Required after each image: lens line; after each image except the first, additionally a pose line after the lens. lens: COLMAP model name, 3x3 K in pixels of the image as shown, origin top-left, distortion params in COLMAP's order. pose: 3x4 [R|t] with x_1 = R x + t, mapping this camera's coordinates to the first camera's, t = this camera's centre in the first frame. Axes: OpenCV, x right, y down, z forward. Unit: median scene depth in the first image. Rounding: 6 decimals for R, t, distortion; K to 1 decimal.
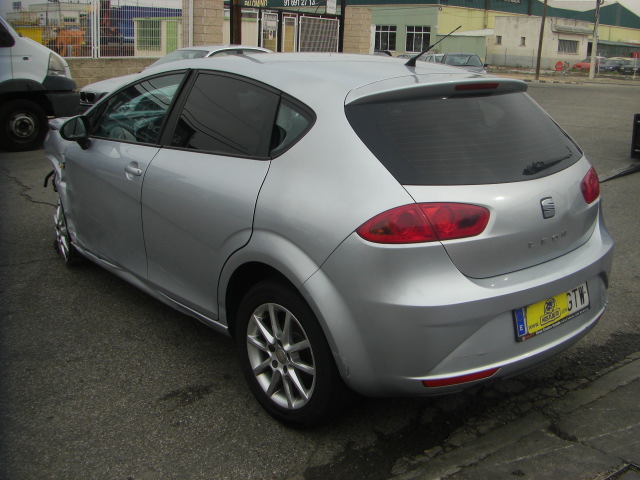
lens RADIAL K [[707.5, 0, 370.9], [0, 707.5, 240.6], [0, 0, 1]] dist [-0.169801, 0.115963]
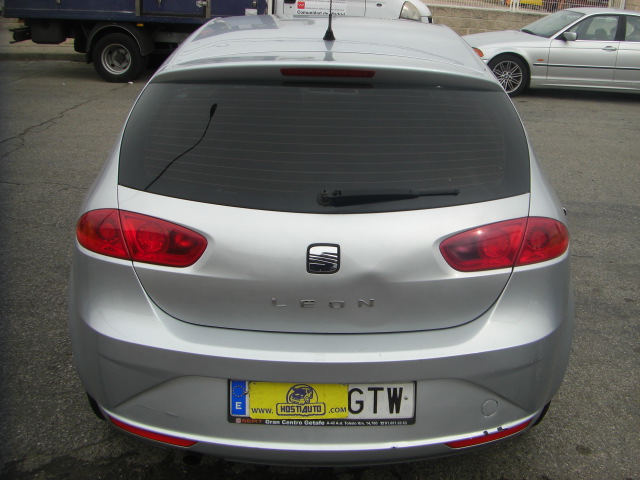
lens RADIAL K [[707.5, 0, 370.9], [0, 707.5, 240.6], [0, 0, 1]] dist [-0.169801, 0.115963]
pose [[0.770107, 0.243077, -0.589786, 0.684447], [-0.209306, 0.969654, 0.126339, -0.159722], [0.602599, 0.026151, 0.797615, 0.472391]]
